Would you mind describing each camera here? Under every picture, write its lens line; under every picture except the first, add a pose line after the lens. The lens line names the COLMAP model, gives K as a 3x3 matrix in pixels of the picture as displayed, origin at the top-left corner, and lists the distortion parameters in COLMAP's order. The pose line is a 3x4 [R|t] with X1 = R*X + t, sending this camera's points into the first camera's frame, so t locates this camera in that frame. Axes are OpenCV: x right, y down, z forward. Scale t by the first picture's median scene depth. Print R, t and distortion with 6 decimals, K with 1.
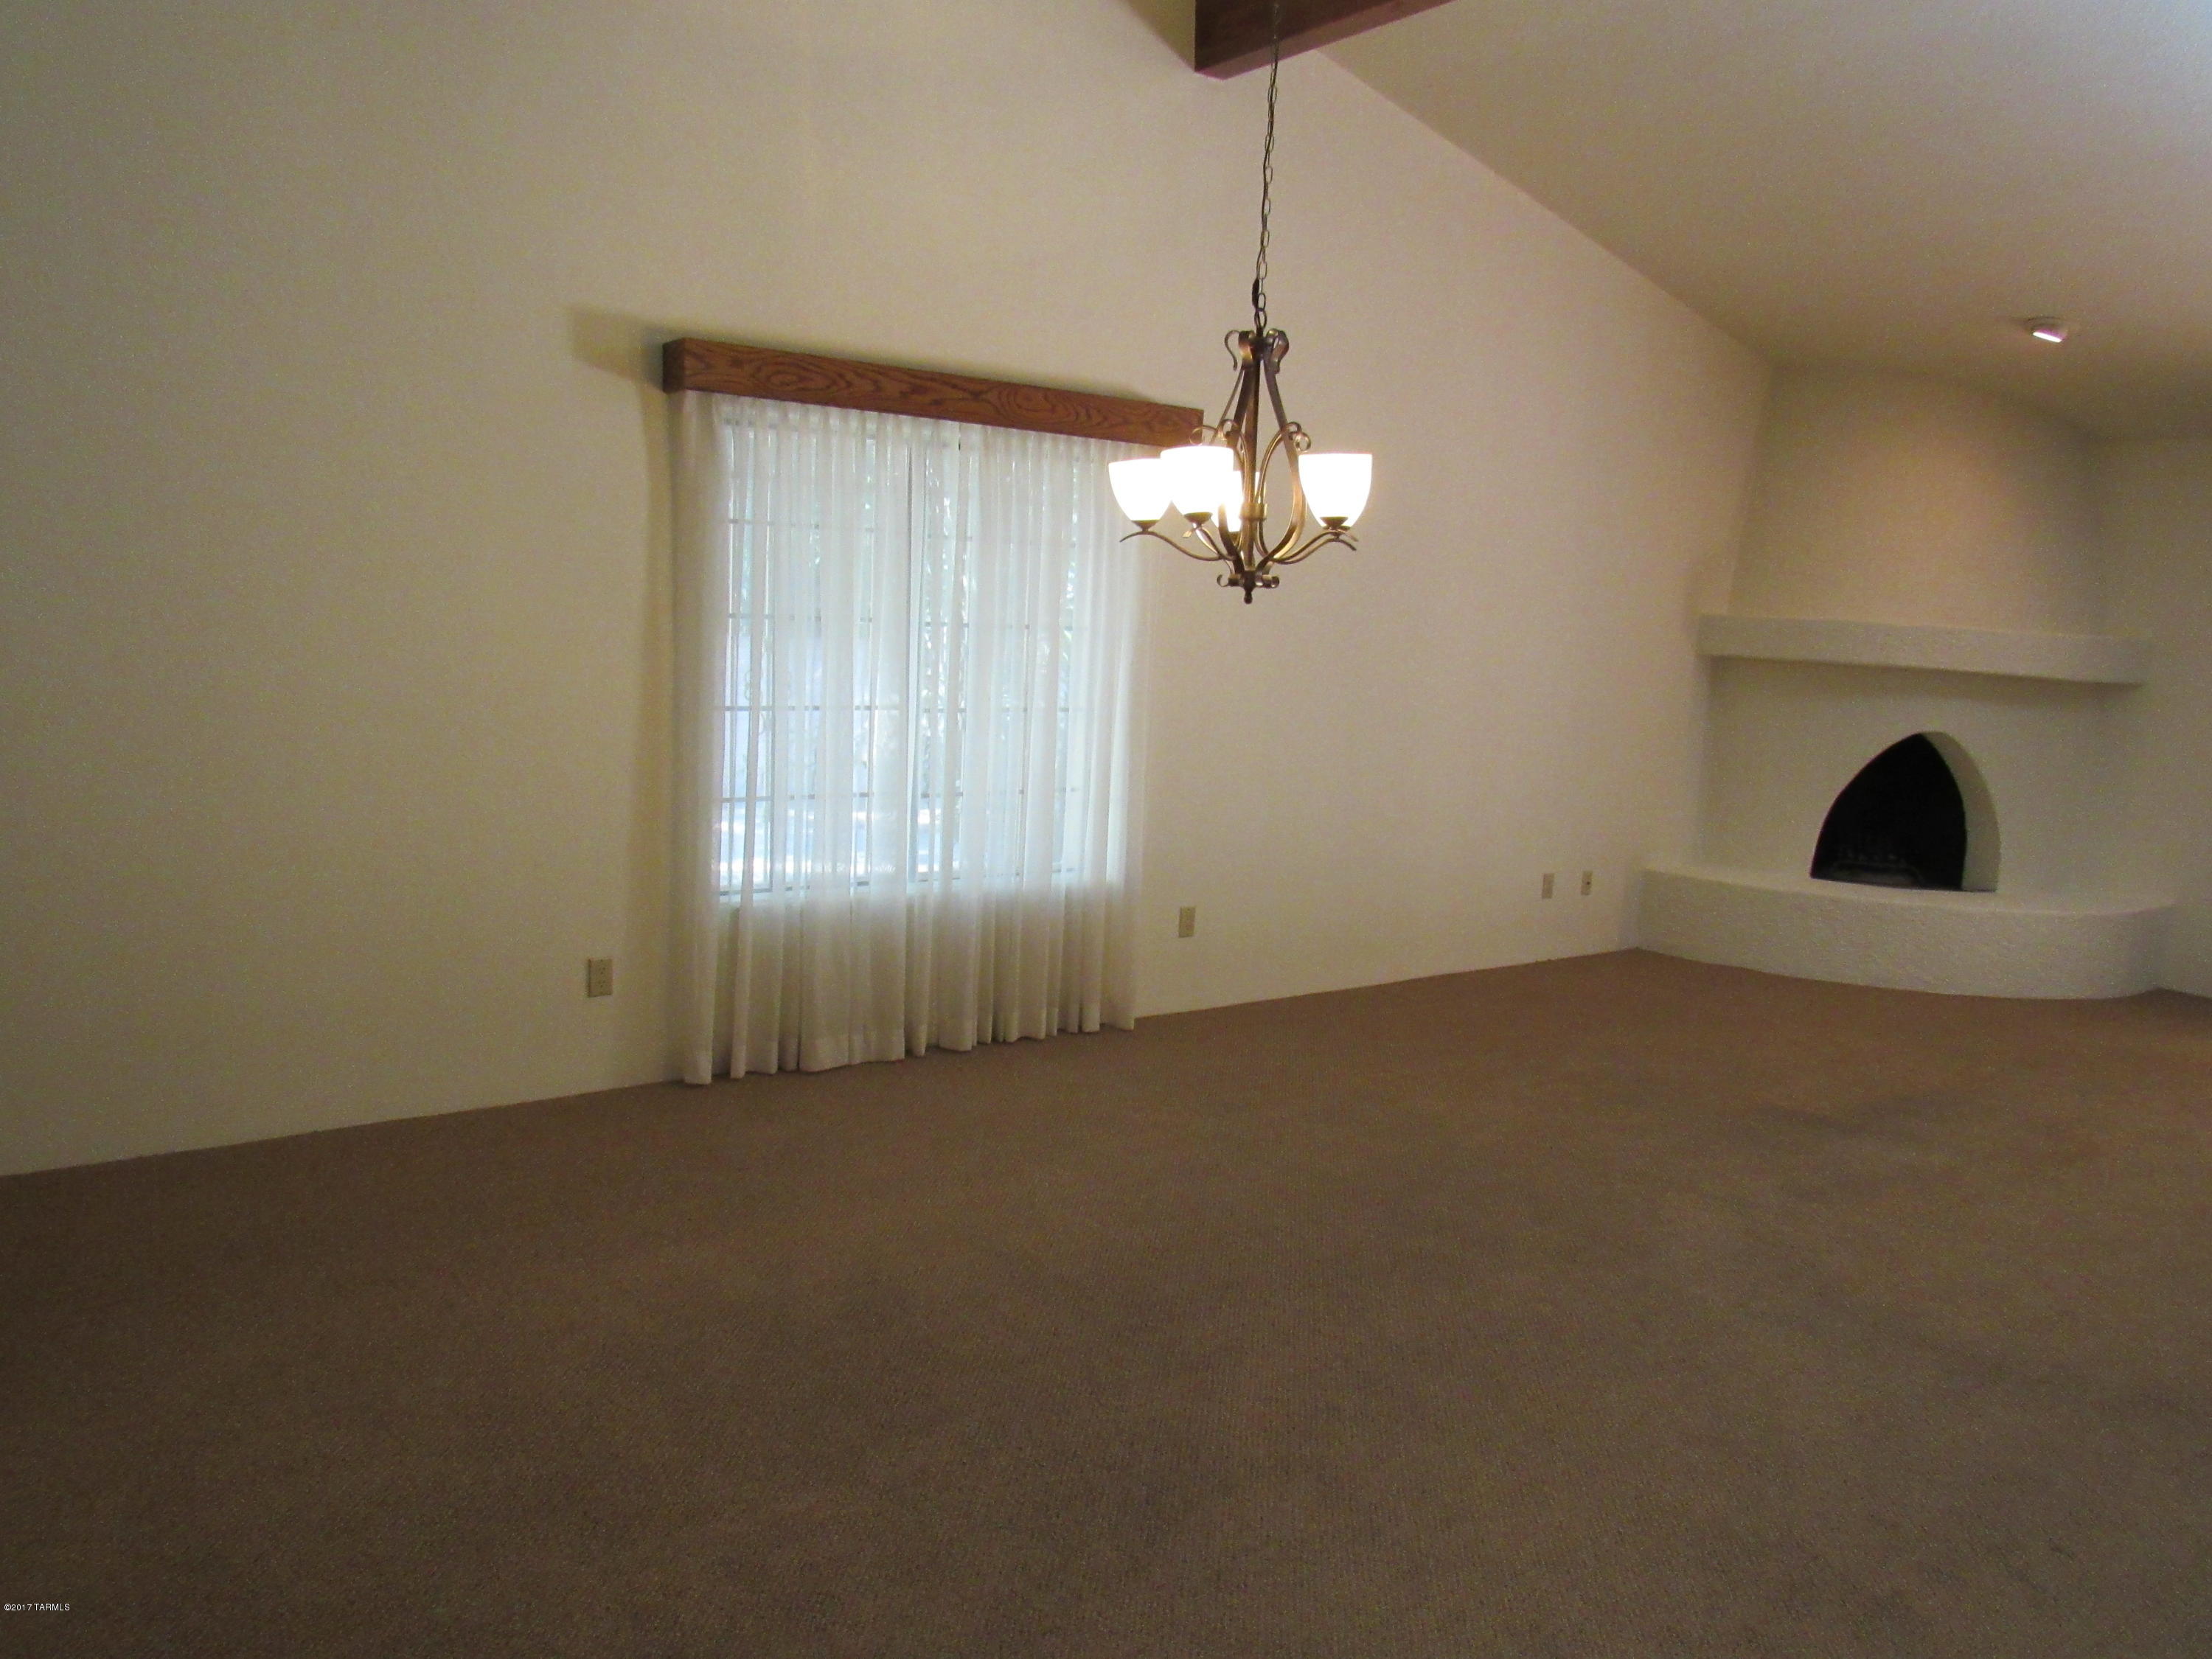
lens RADIAL K [[1575.4, 0, 1100.3], [0, 1575.4, 834.7], [0, 0, 1]] dist [-0.030727, 0.001519]
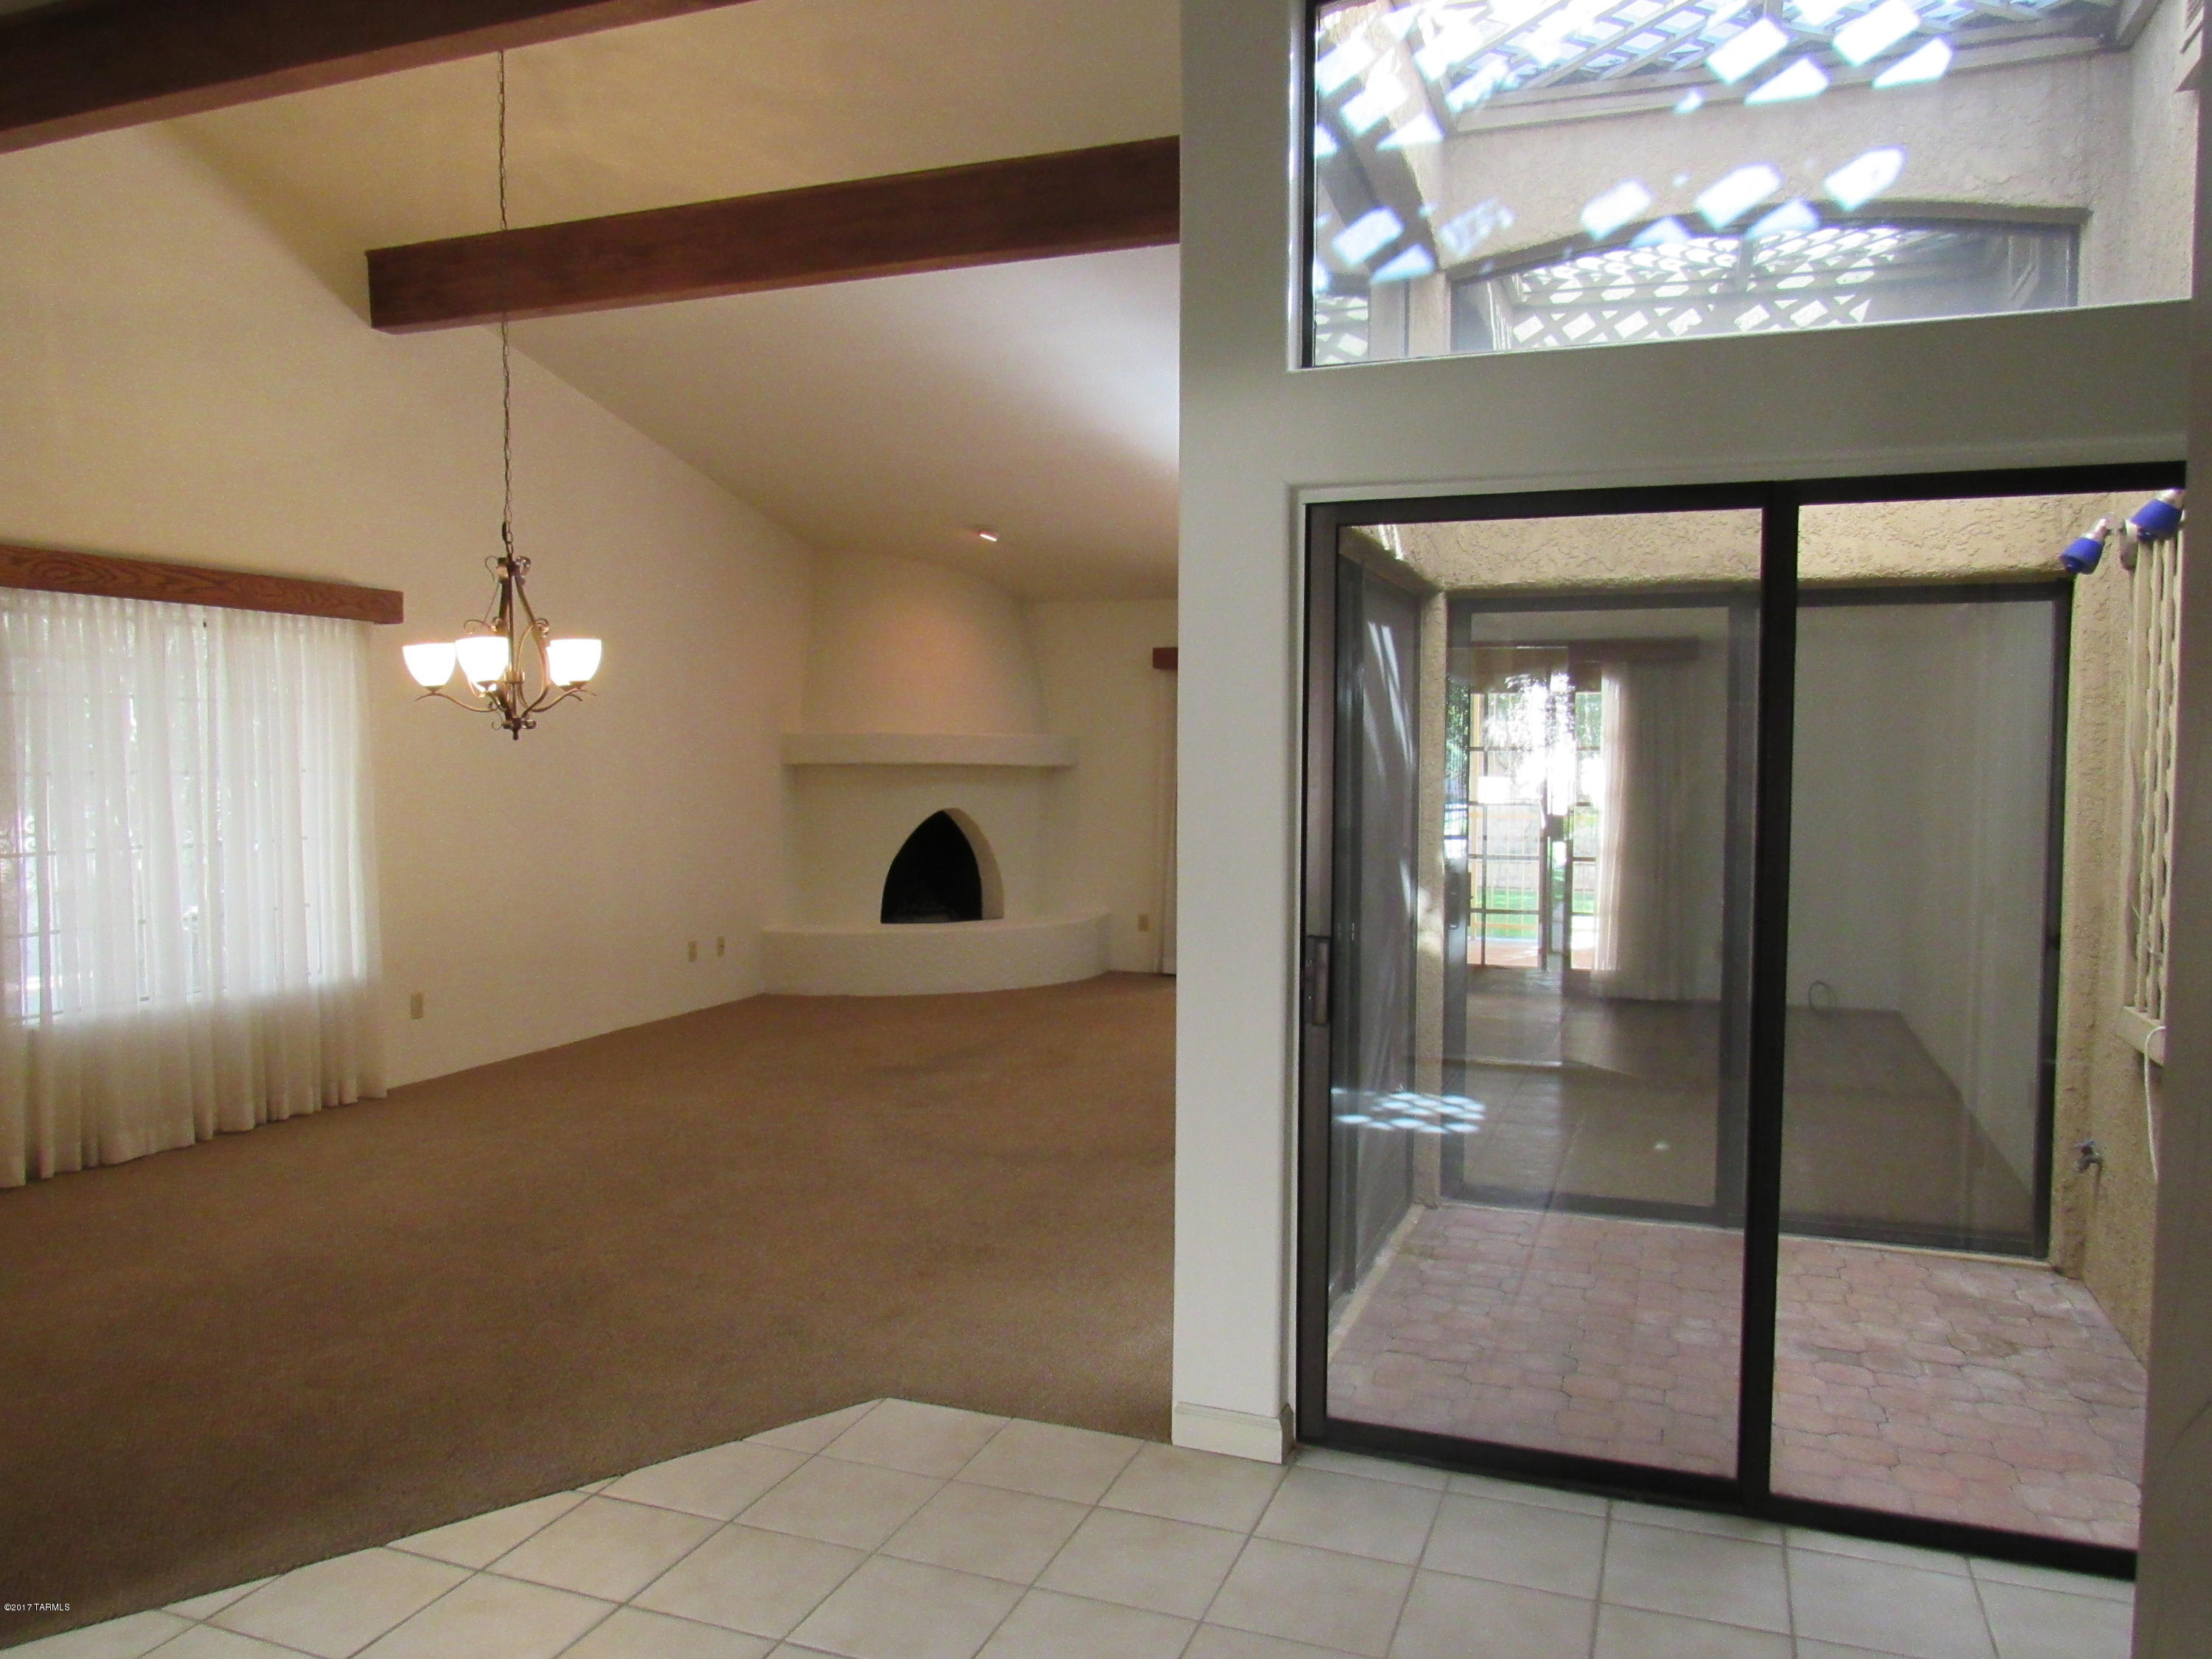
lens RADIAL K [[1575.4, 0, 1100.3], [0, 1575.4, 834.7], [0, 0, 1]] dist [-0.030727, 0.001519]
pose [[0.832115, -0.080479, 0.548733, -0.187901], [0.123876, 0.991389, -0.042449, 0.049225], [-0.540592, 0.103297, 0.834919, -0.356831]]
